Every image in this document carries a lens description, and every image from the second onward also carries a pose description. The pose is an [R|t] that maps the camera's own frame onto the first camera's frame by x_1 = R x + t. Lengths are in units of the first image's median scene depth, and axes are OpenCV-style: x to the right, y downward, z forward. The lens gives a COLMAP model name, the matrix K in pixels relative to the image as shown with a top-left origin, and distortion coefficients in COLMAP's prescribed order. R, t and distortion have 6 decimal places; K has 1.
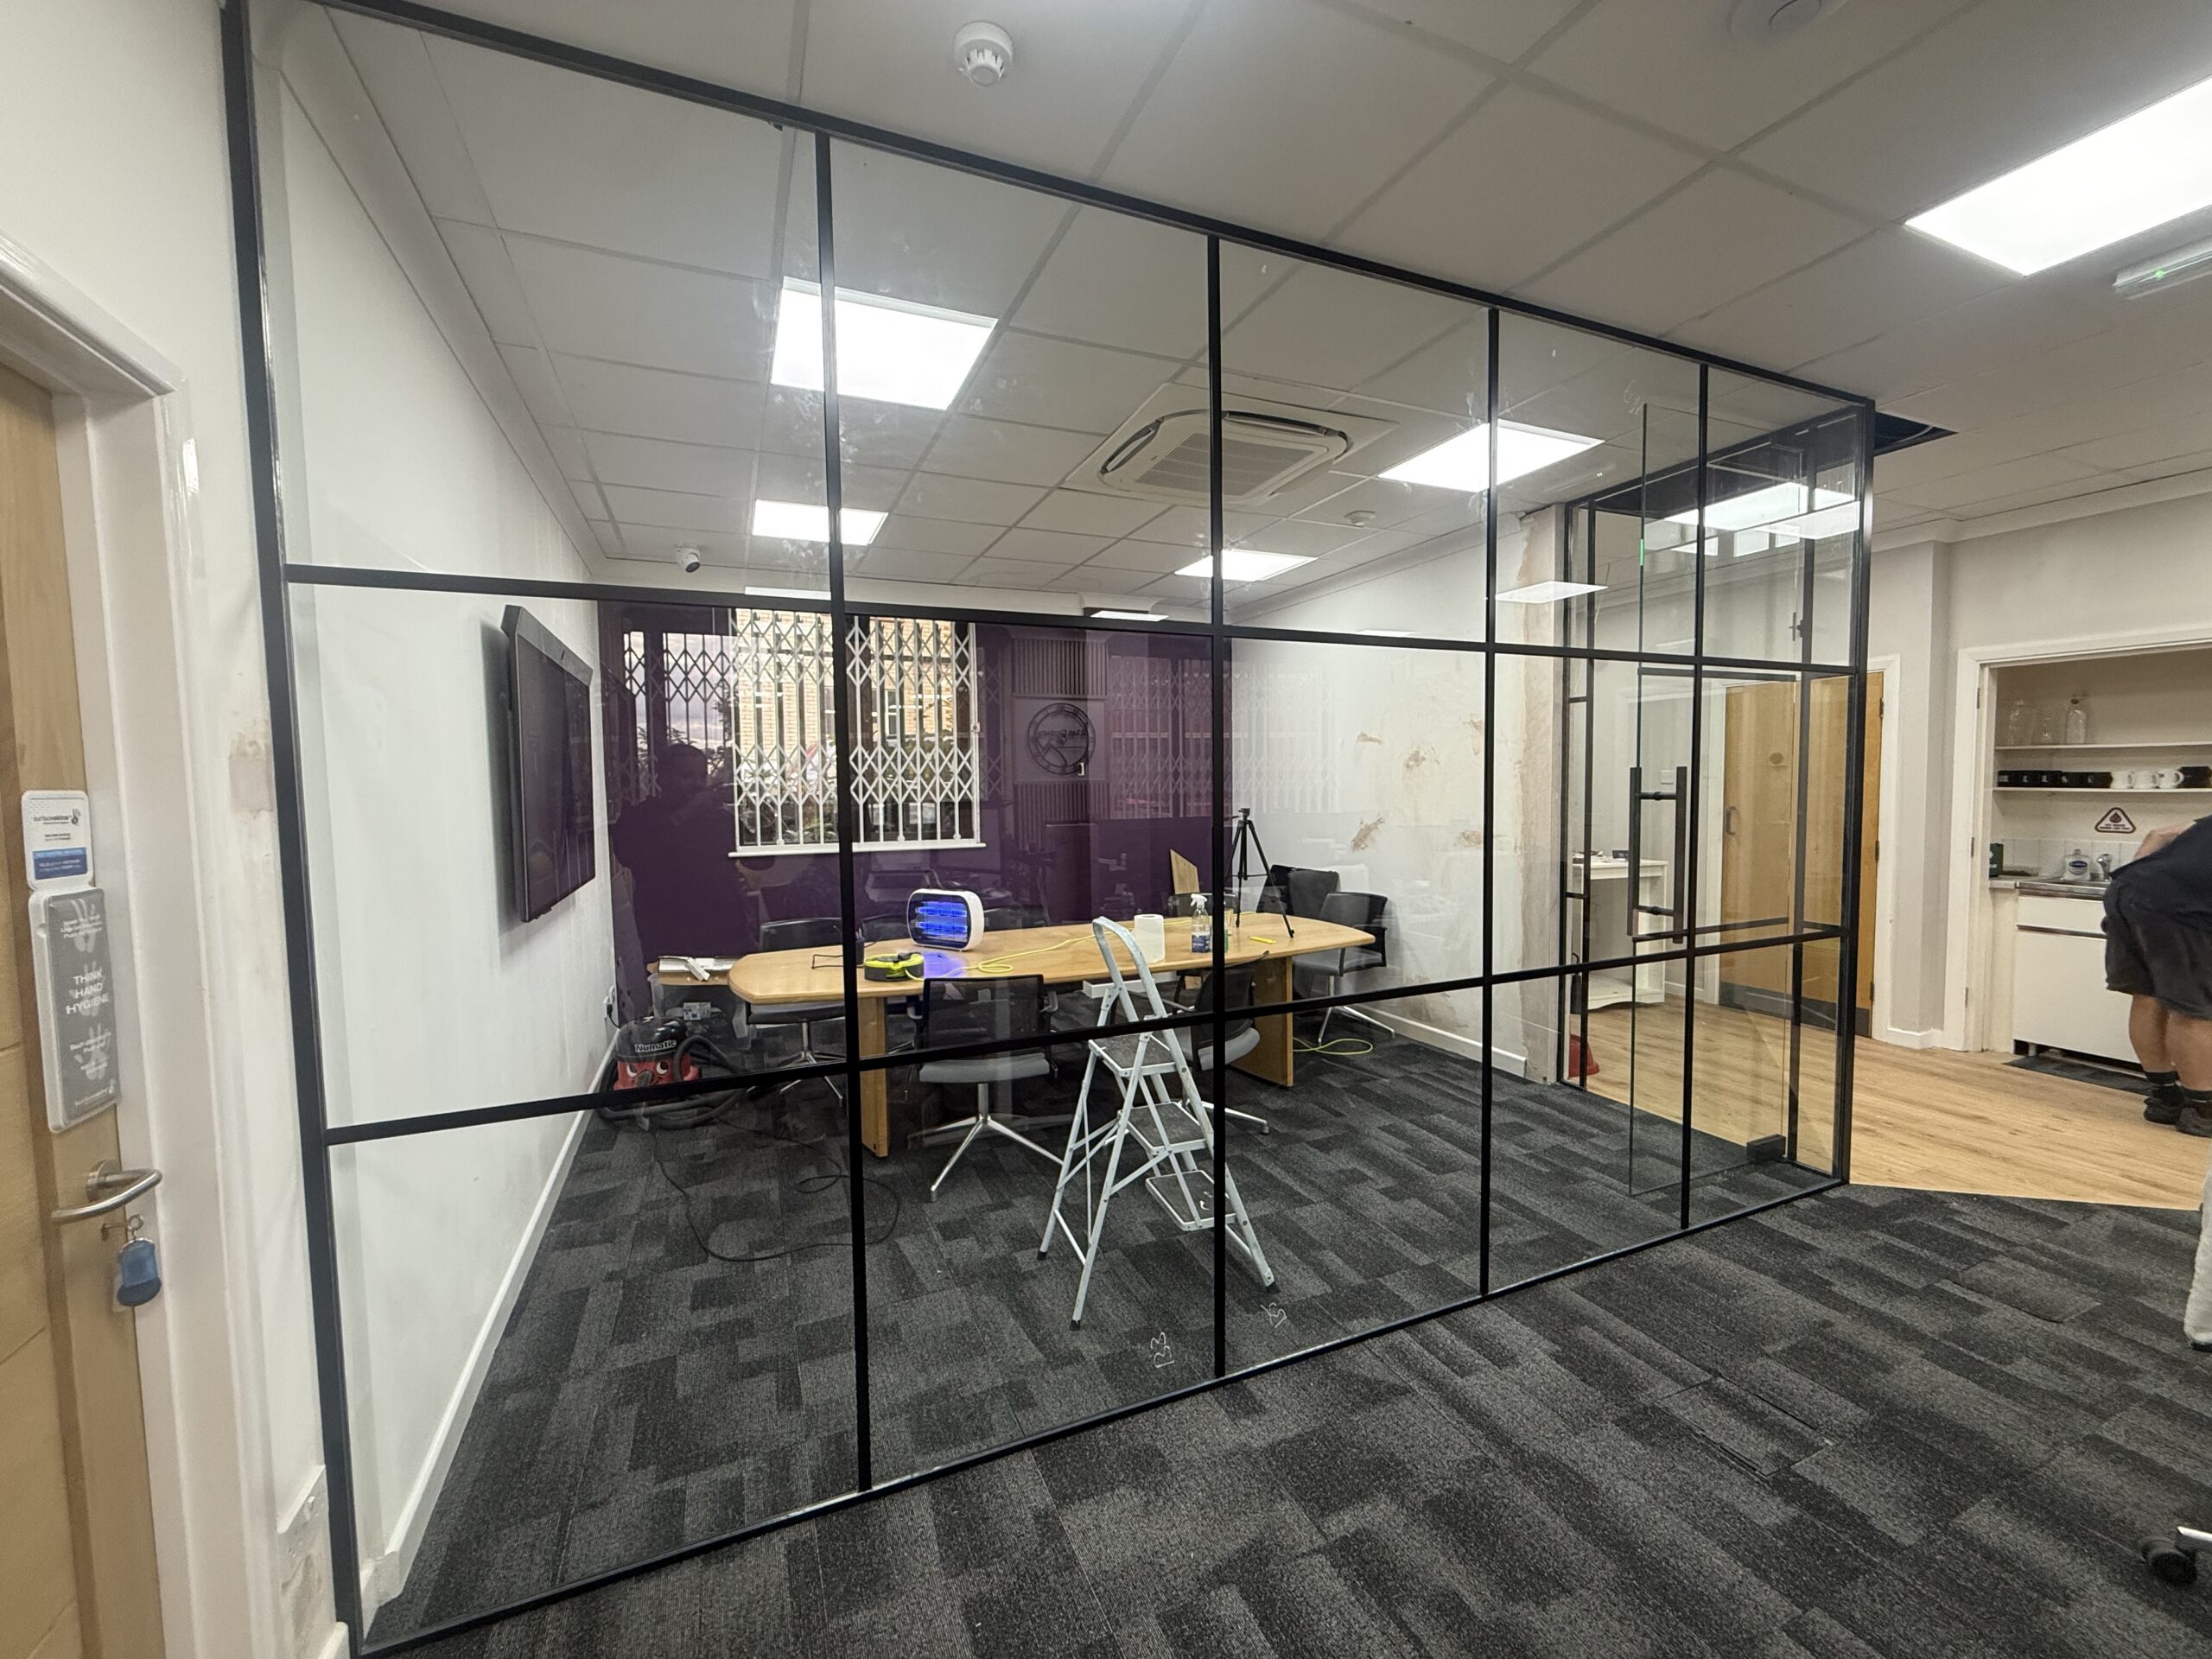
lens RADIAL K [[880.6, 0, 1092.5], [0, 880.6, 836.1], [0, 0, 1]] dist [-0.003938, 0.000314]
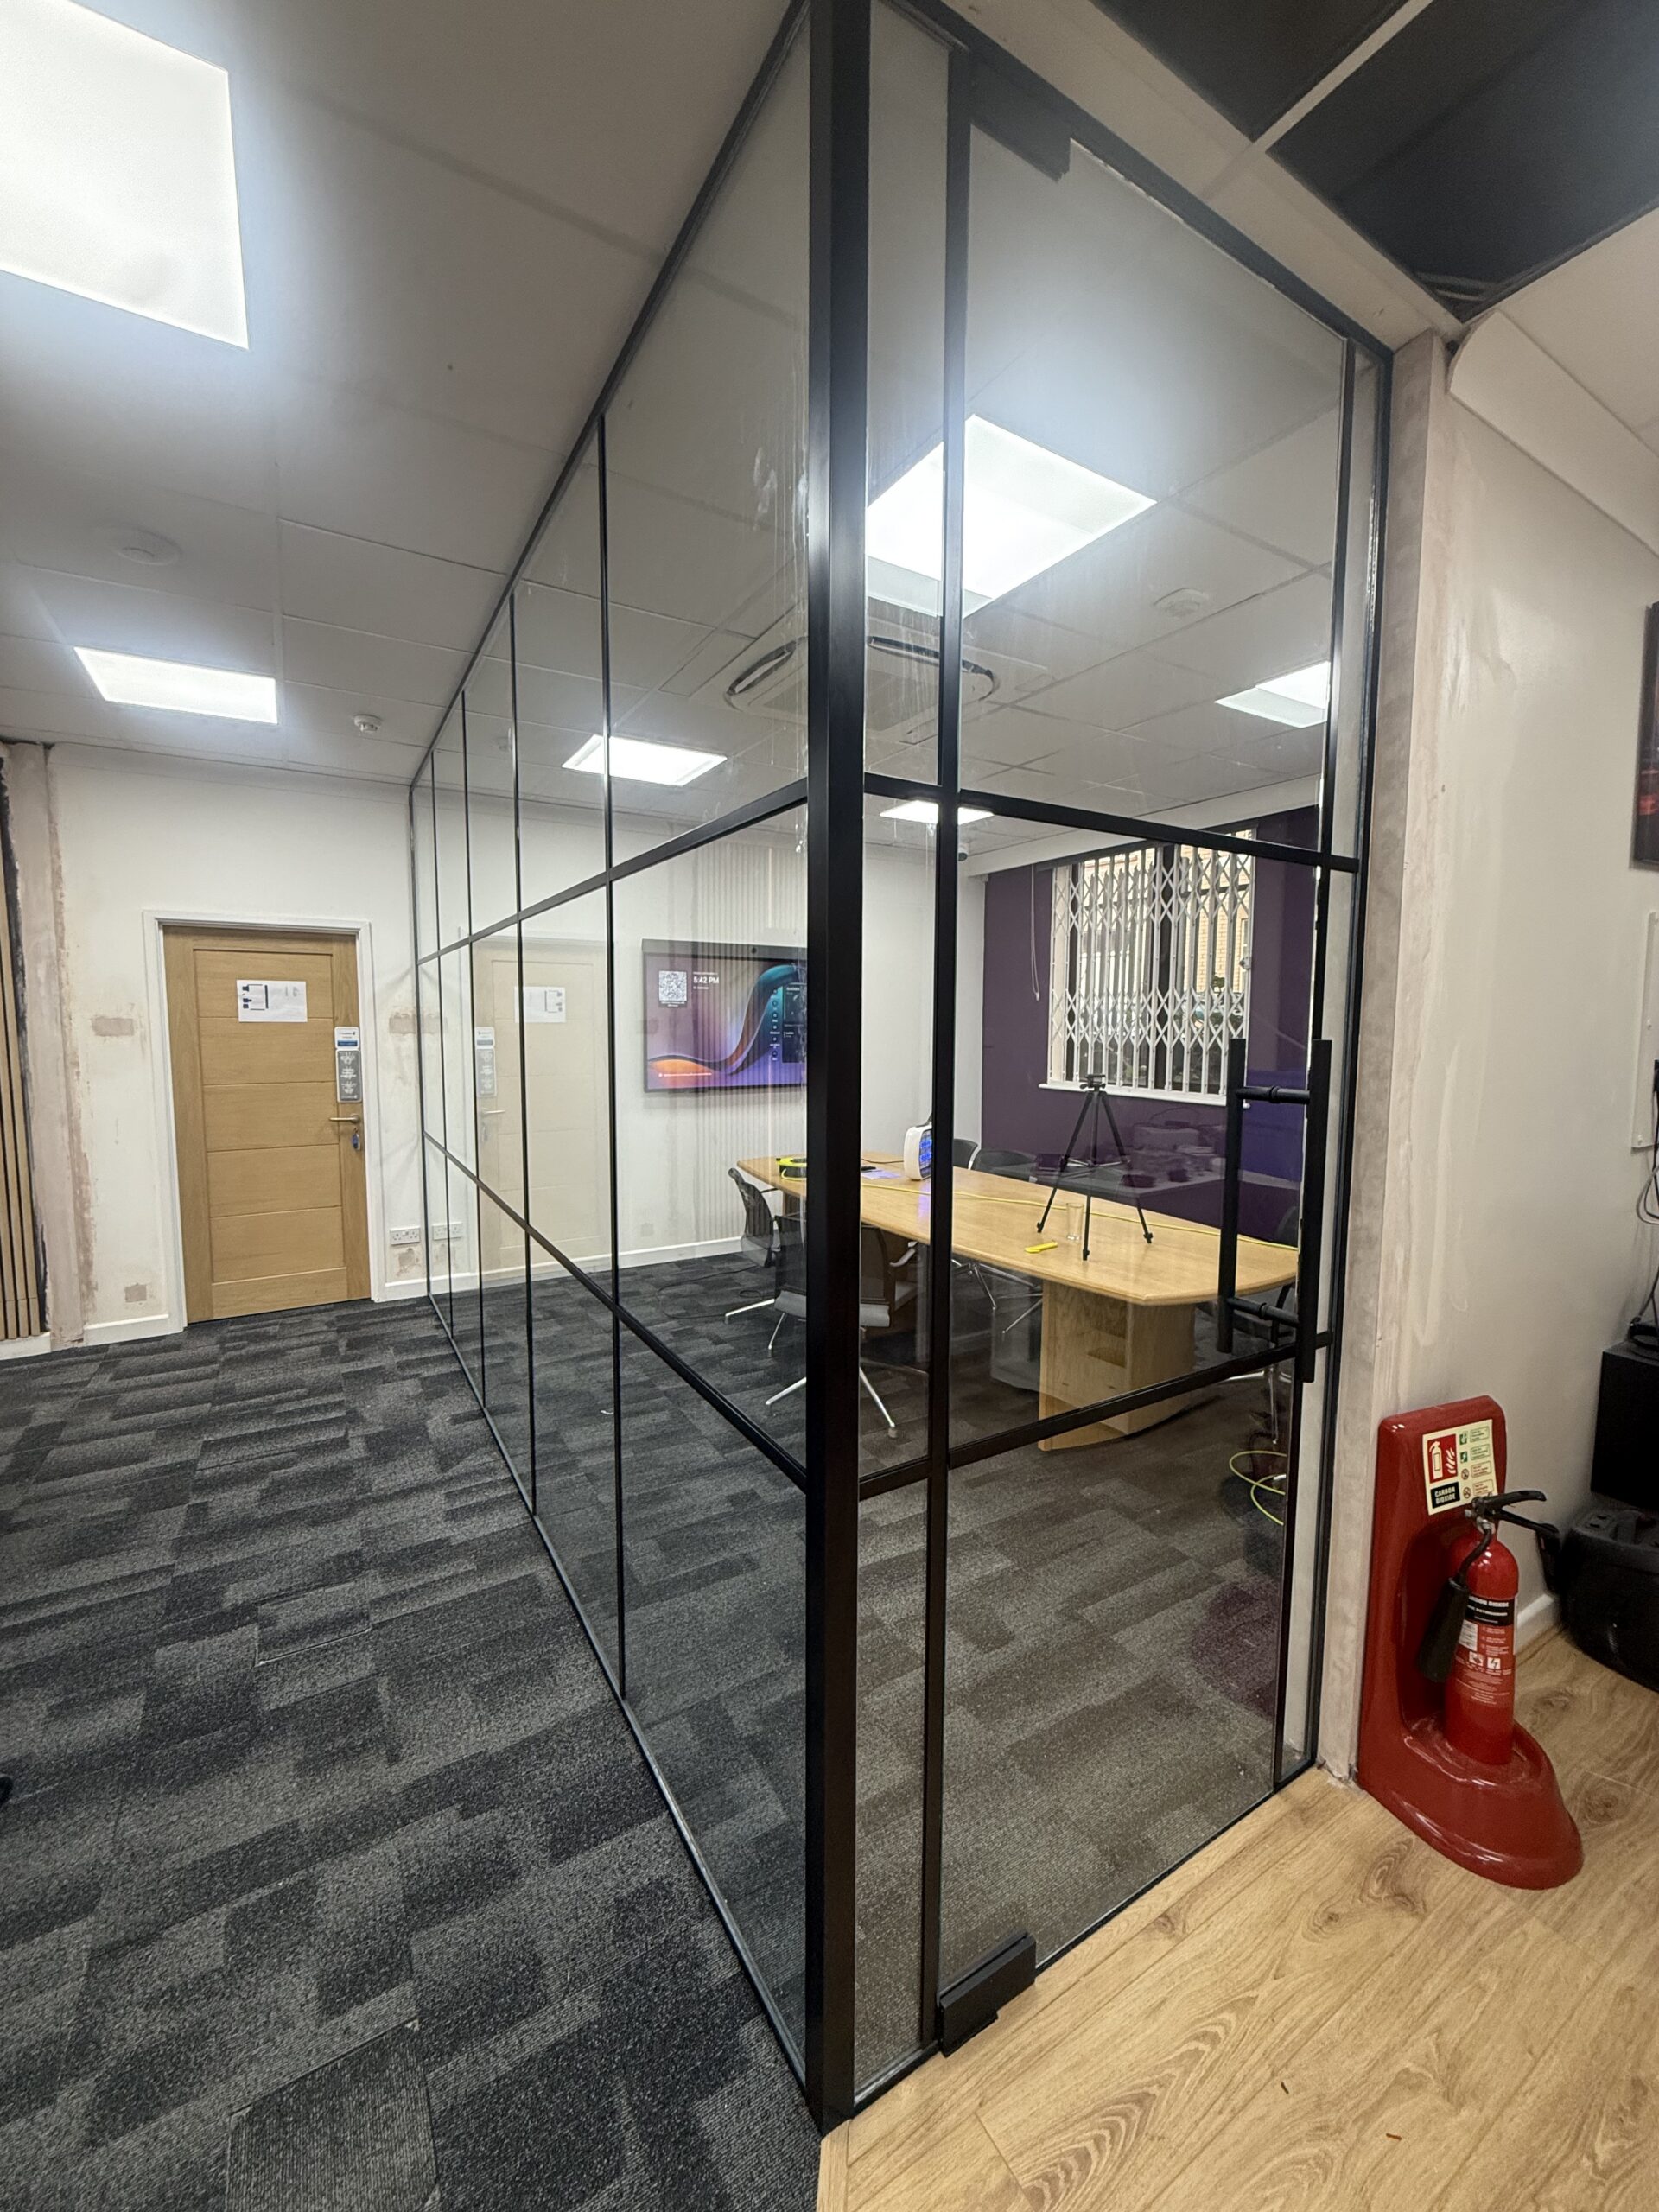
lens RADIAL K [[880.6, 0, 828.1], [0, 880.6, 1100.4], [0, 0, 1]] dist [-0.003938, 0.000314]
pose [[0.140691, 0.106981, -0.984257, 1.471306], [-0.066135, 0.992940, 0.098471, -0.115655], [0.987842, 0.051240, 0.146773, 1.140815]]
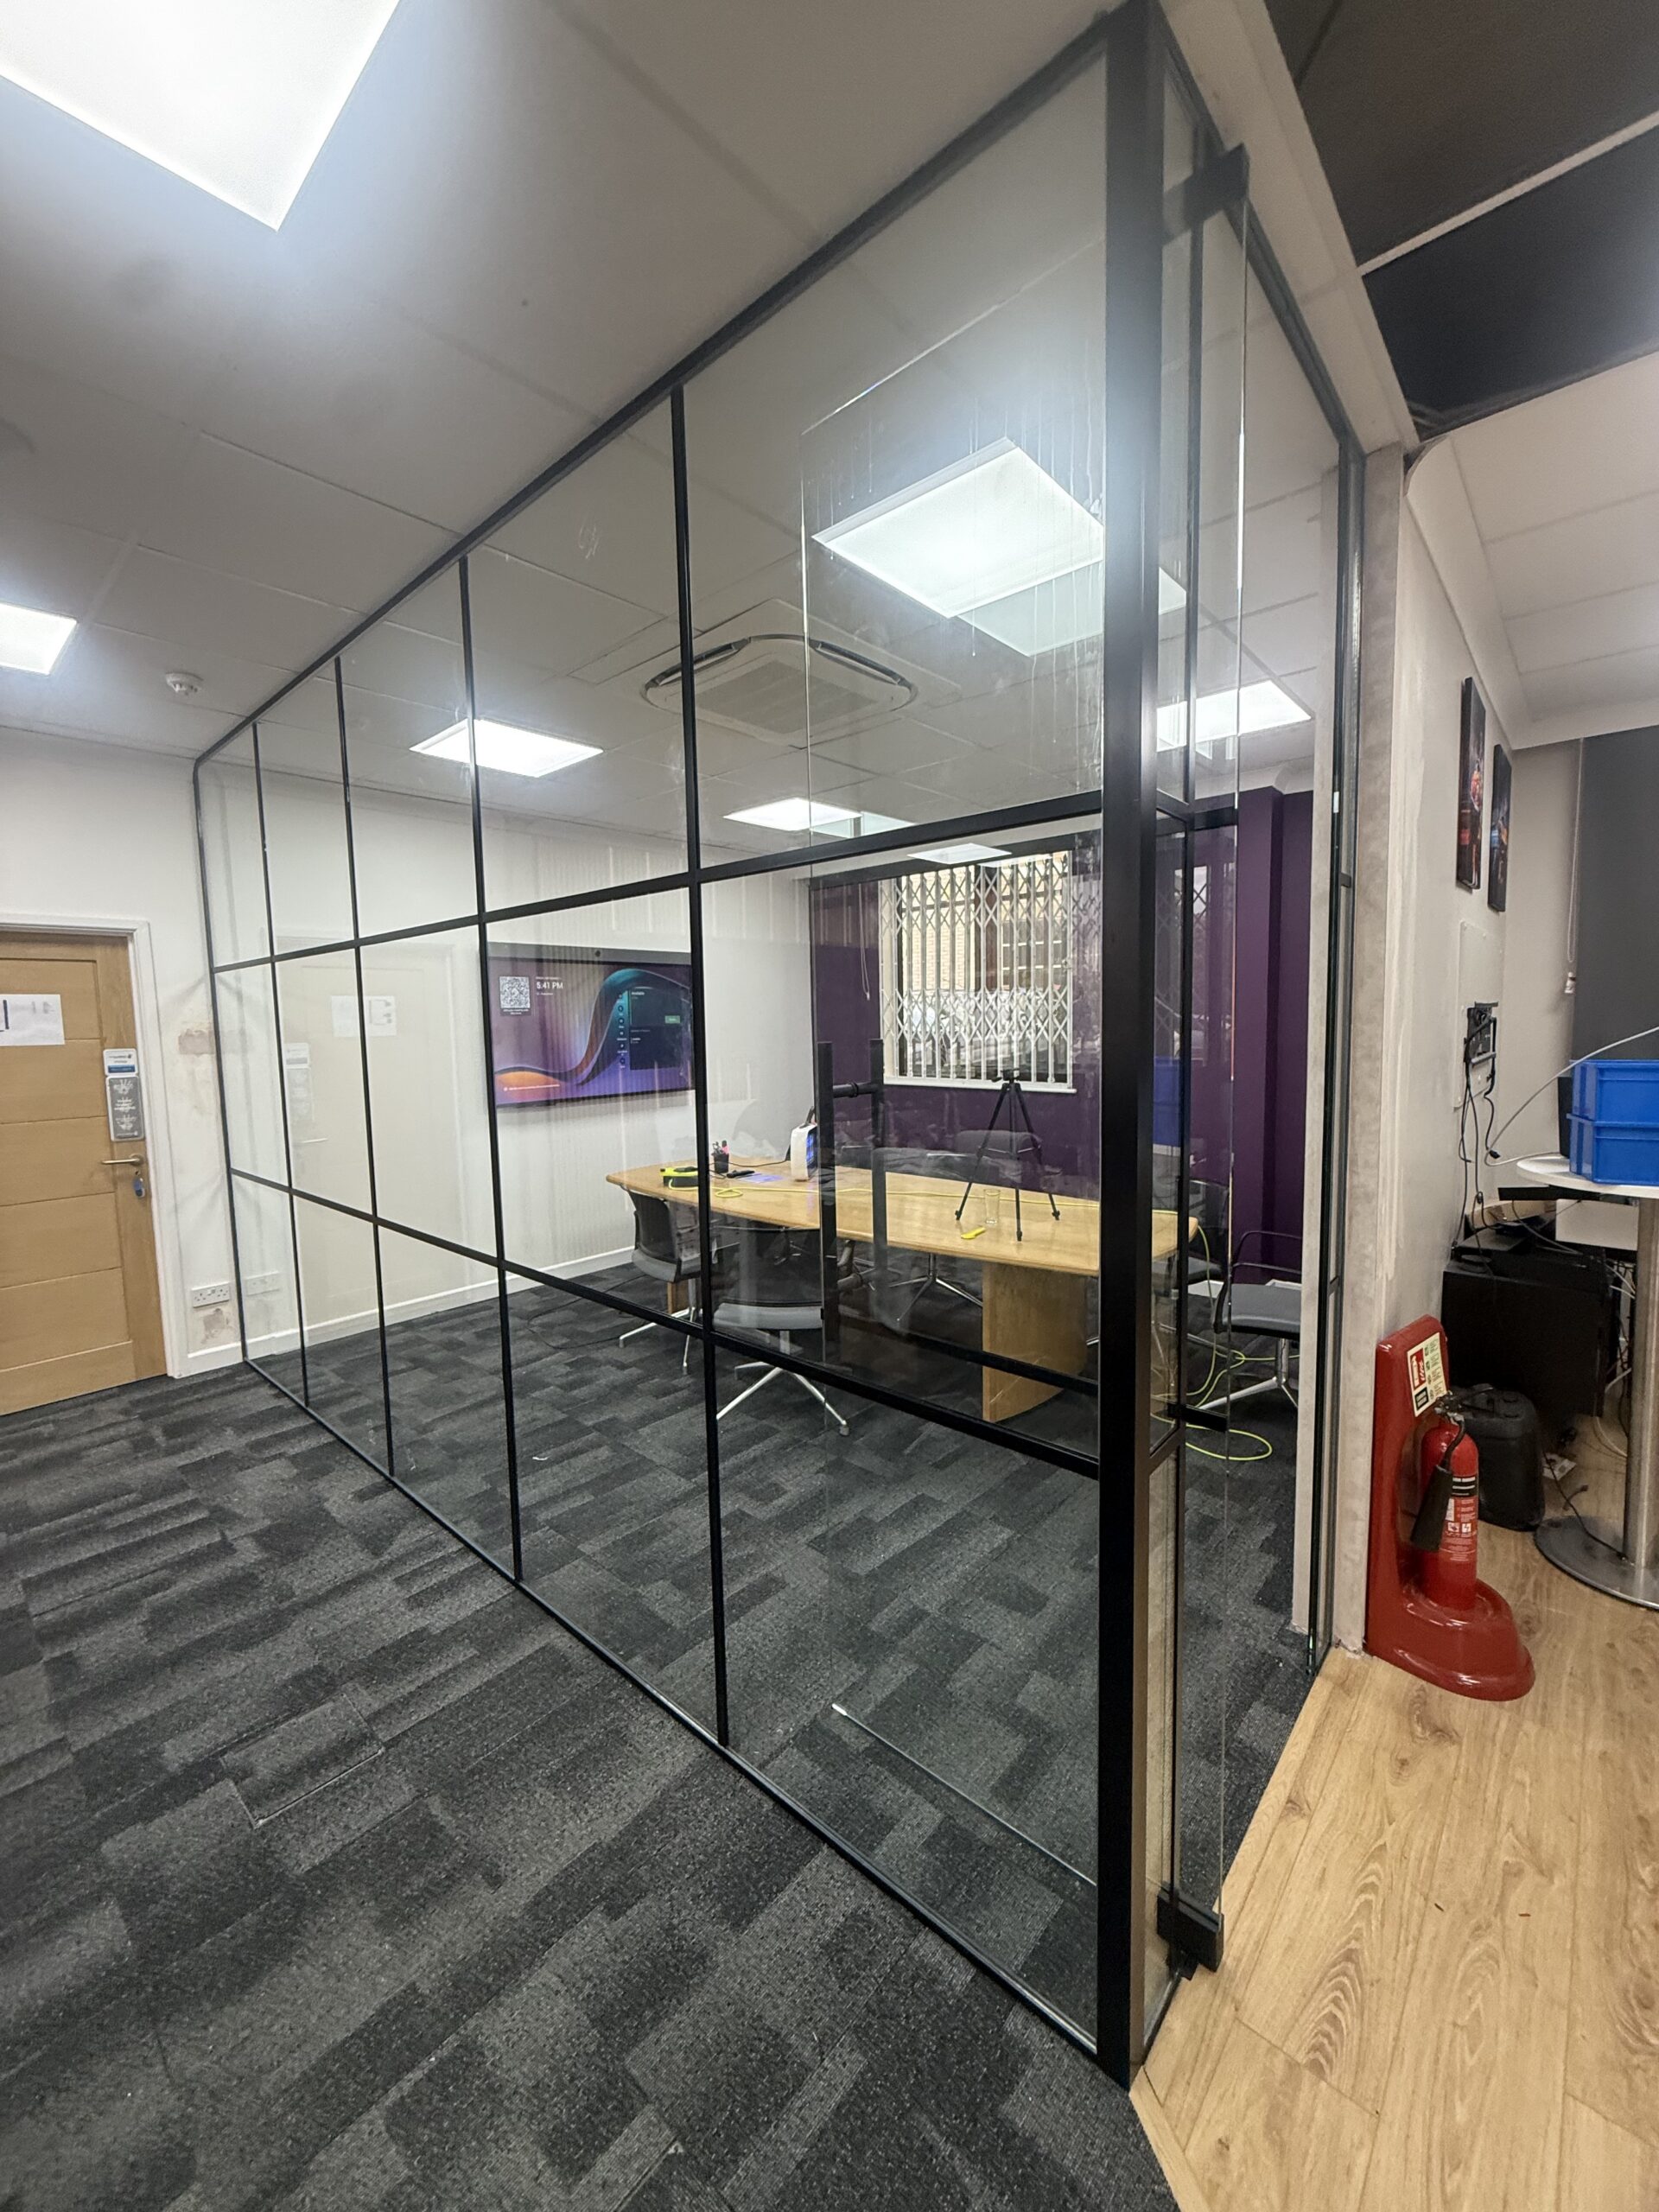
lens RADIAL K [[880.6, 0, 829.6], [0, 880.6, 1100.1], [0, 0, 1]] dist [-0.003938, 0.000314]
pose [[0.423673, 0.090077, -0.901325, 1.389202], [-0.039319, 0.995934, 0.081049, -0.103561], [0.904961, 0.001101, 0.425492, 0.871750]]
